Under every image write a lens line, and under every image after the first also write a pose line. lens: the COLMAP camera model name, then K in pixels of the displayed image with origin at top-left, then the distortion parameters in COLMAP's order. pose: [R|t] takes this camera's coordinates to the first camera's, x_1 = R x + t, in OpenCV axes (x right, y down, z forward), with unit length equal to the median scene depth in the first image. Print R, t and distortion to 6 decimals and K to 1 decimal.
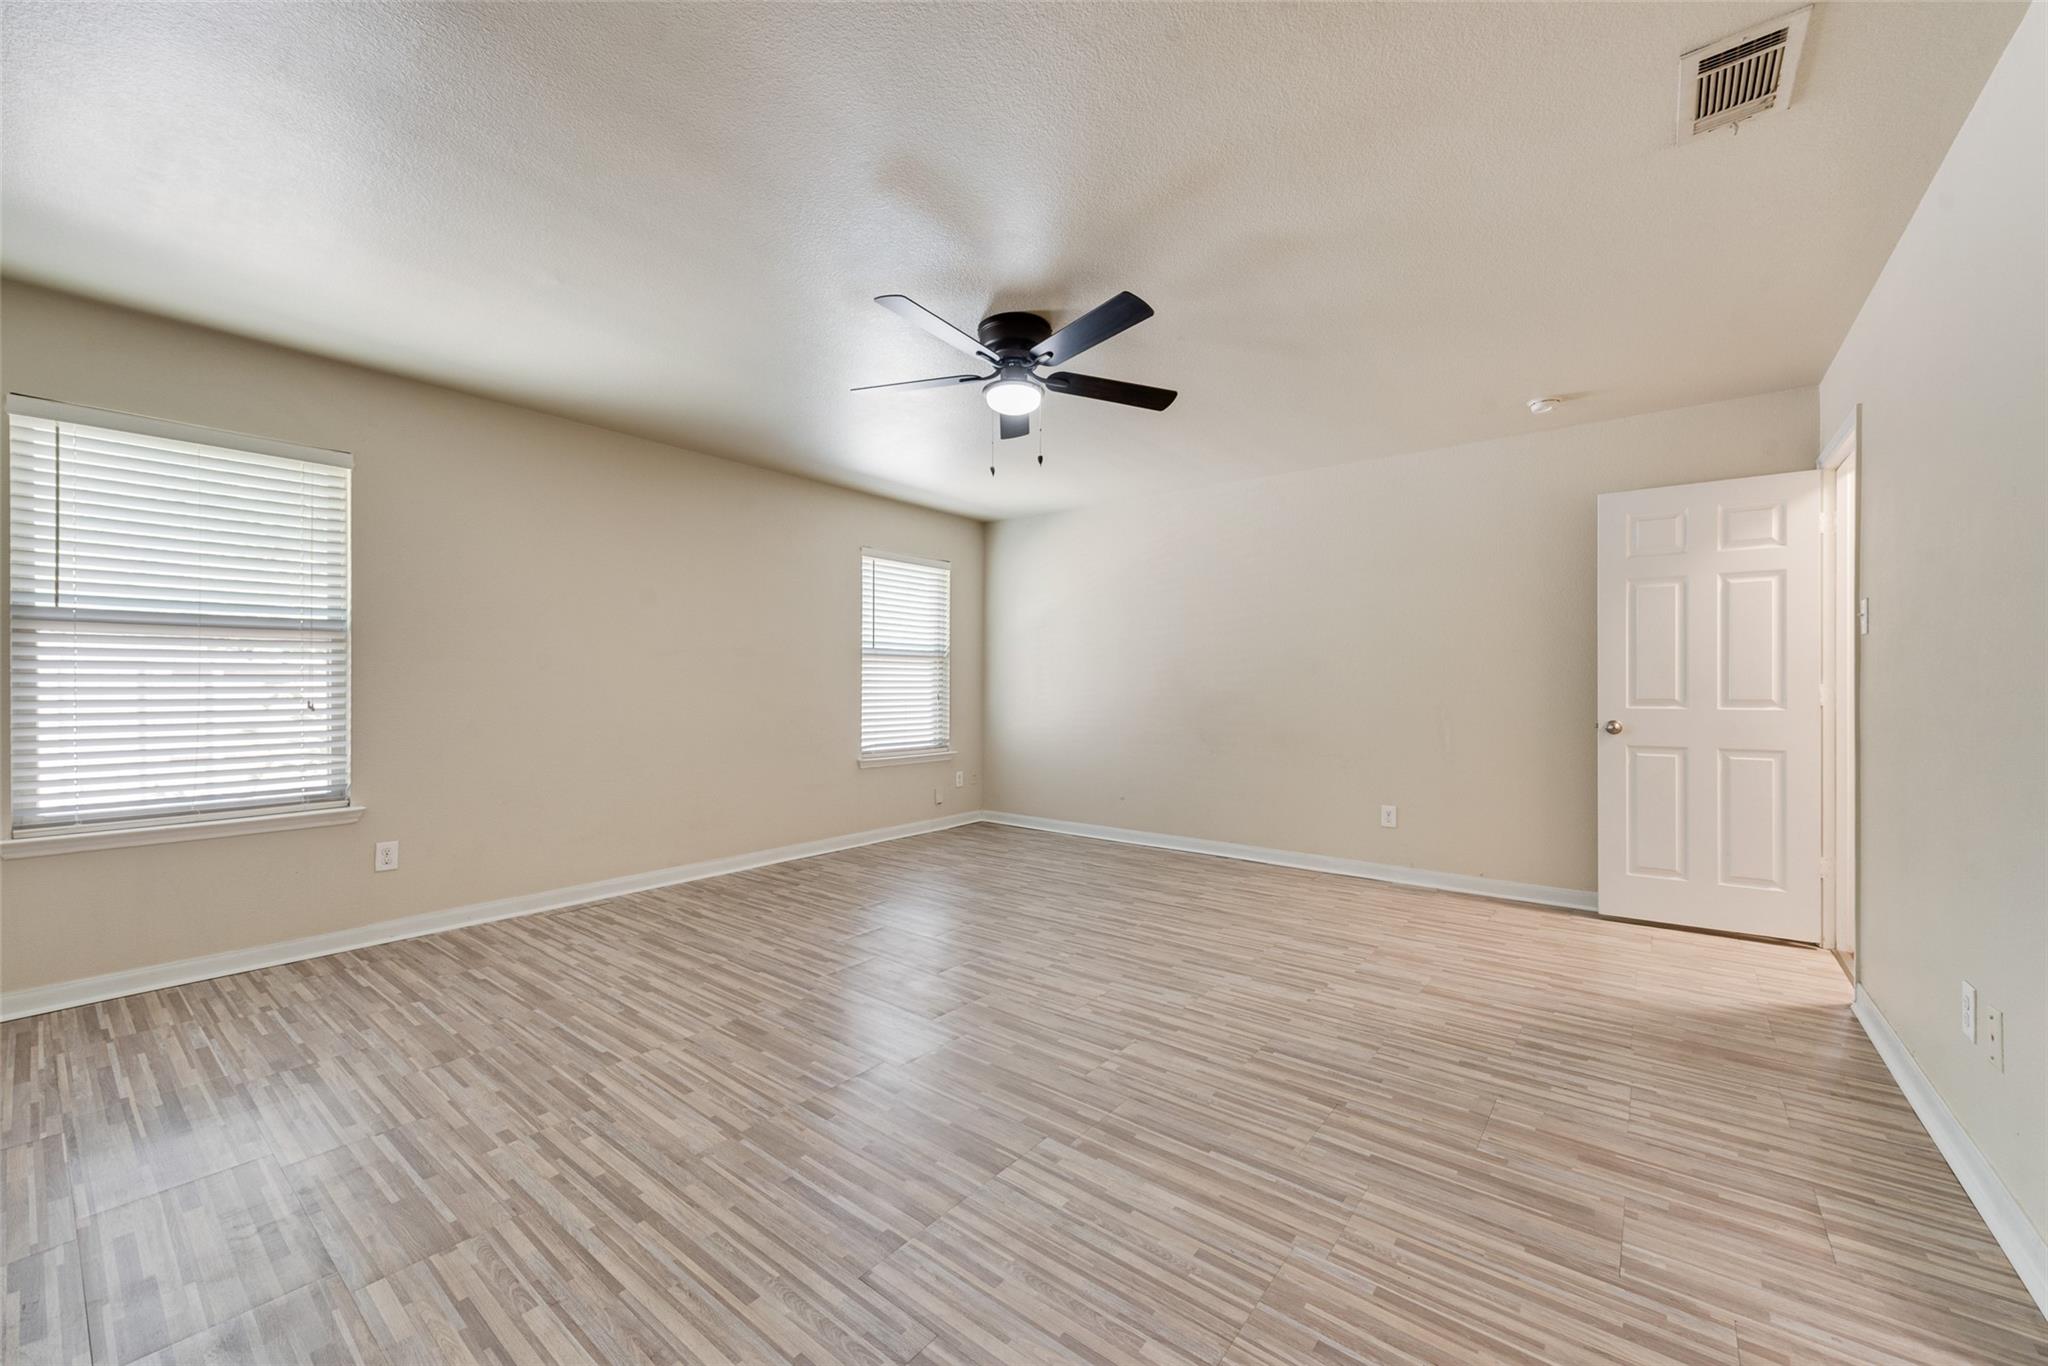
lens RADIAL K [[800.8, 0, 1005.1], [0, 800.8, 675.0], [0, 0, 1]] dist [0.011309, -0.002639]
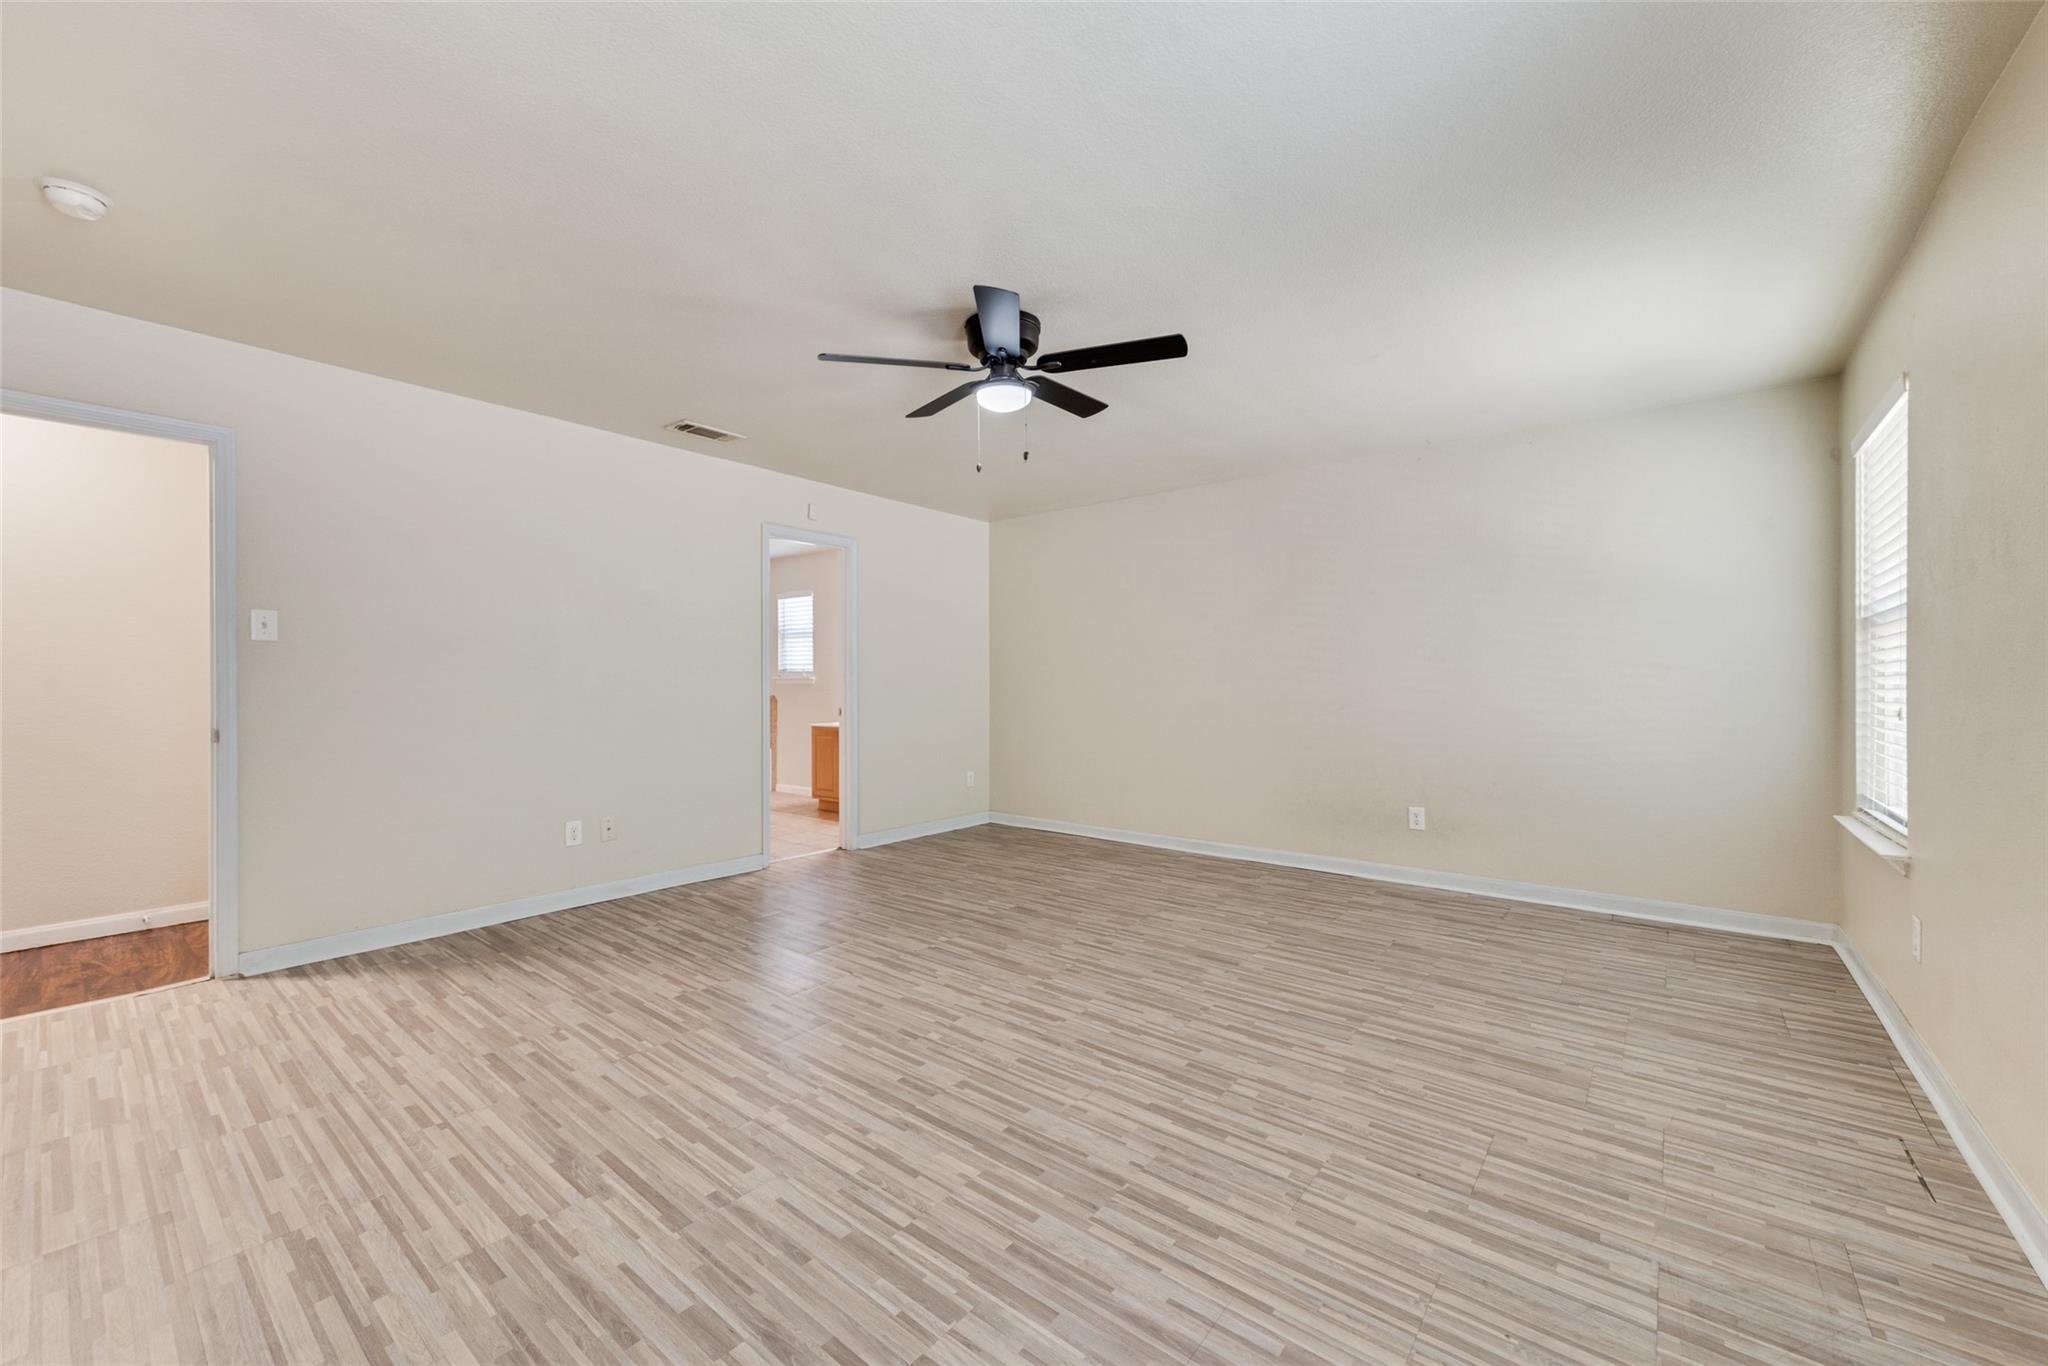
lens RADIAL K [[800.8, 0, 1013.1], [0, 800.8, 684.1], [0, 0, 1]] dist [0.011309, -0.002639]
pose [[-0.999985, -0.002117, 0.005022, -0.006283], [-0.002170, 0.999941, -0.010673, 0.023523], [-0.005000, -0.010683, -0.999930, 2.253711]]
